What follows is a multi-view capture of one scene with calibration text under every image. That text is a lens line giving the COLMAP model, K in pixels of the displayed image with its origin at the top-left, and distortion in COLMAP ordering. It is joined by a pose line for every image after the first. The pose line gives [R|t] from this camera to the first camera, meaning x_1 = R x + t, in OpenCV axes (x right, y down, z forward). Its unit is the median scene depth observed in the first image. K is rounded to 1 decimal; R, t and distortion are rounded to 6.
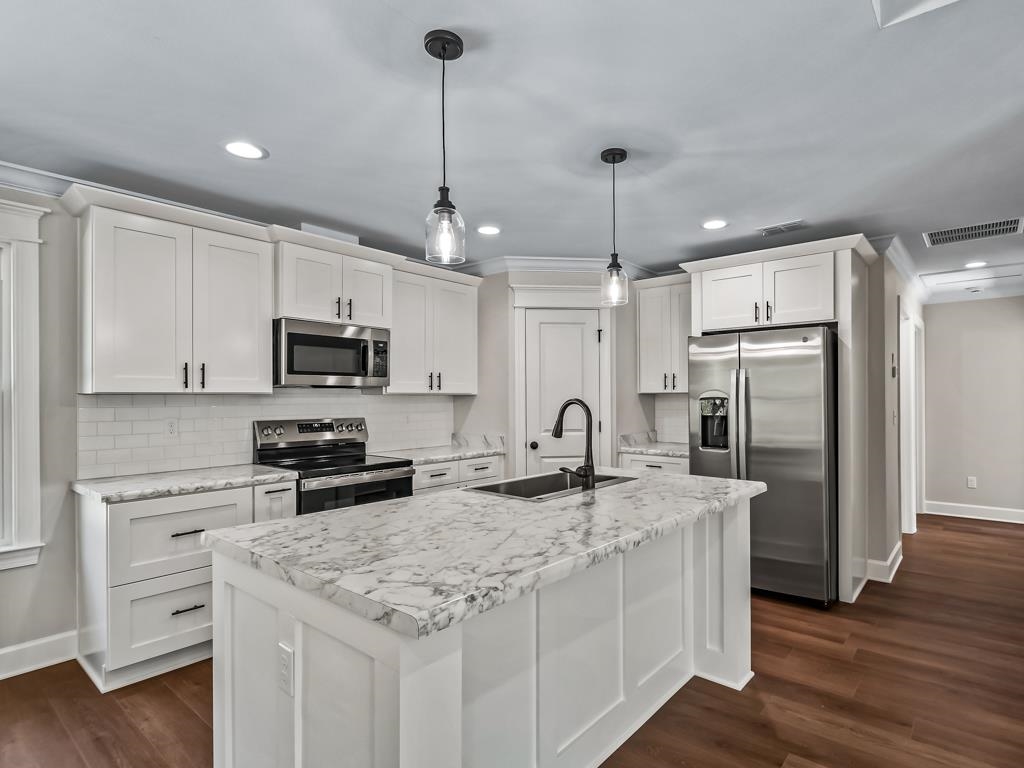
lens RADIAL K [[543.6, 0, 567.1], [0, 543.6, 401.6], [0, 0, 1]] dist [0.003723, -0.000935]
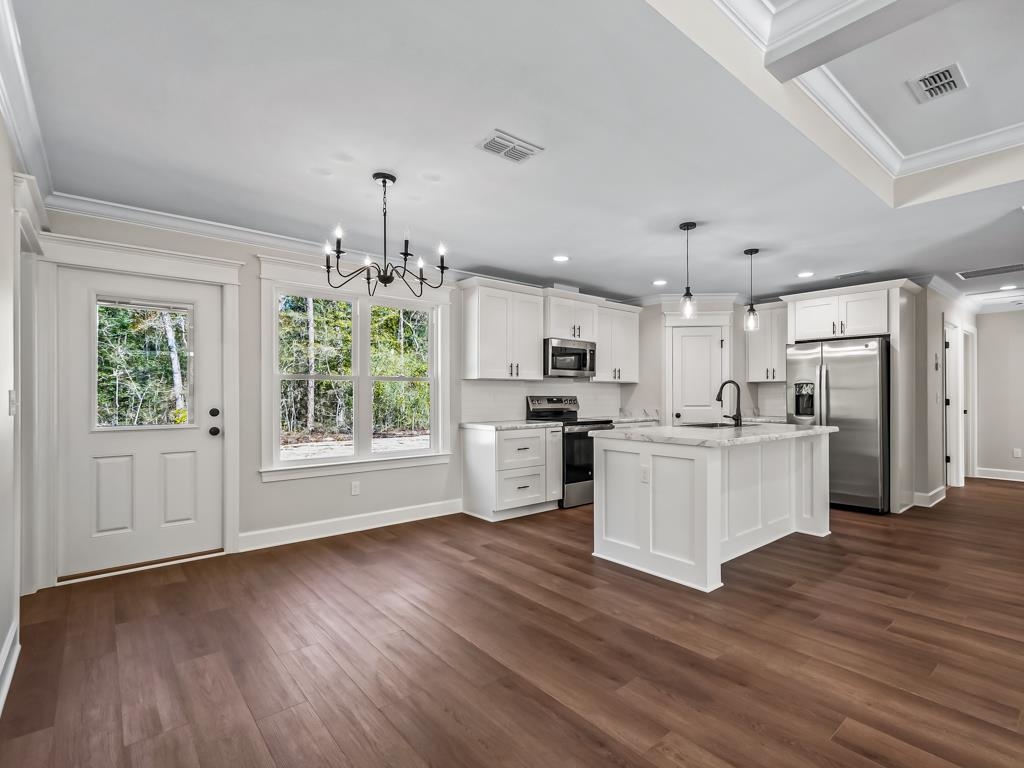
lens RADIAL K [[505.0, 0, 553.8], [0, 505.0, 396.7], [0, 0, 1]] dist [0.004240, 0.001819]
pose [[0.984479, 0.003762, -0.175459, -0.188980], [-0.004445, 0.999984, -0.003503, 0.040933], [0.175443, 0.004229, 0.984480, -0.573514]]
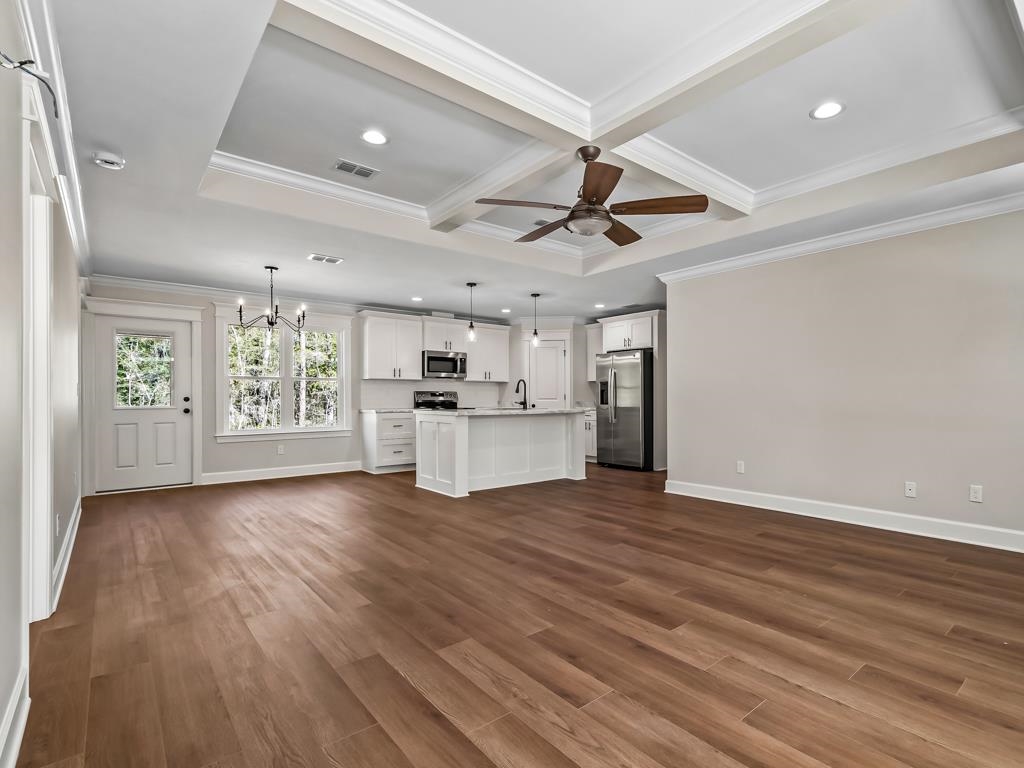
lens RADIAL K [[505.0, 0, 550.5], [0, 505.0, 400.3], [0, 0, 1]] dist [0.004240, 0.001819]
pose [[0.981000, 0.002537, -0.193989, 0.466633], [-0.002866, 0.999995, -0.001414, 0.075273], [0.193984, 0.001943, 0.981003, -1.100618]]
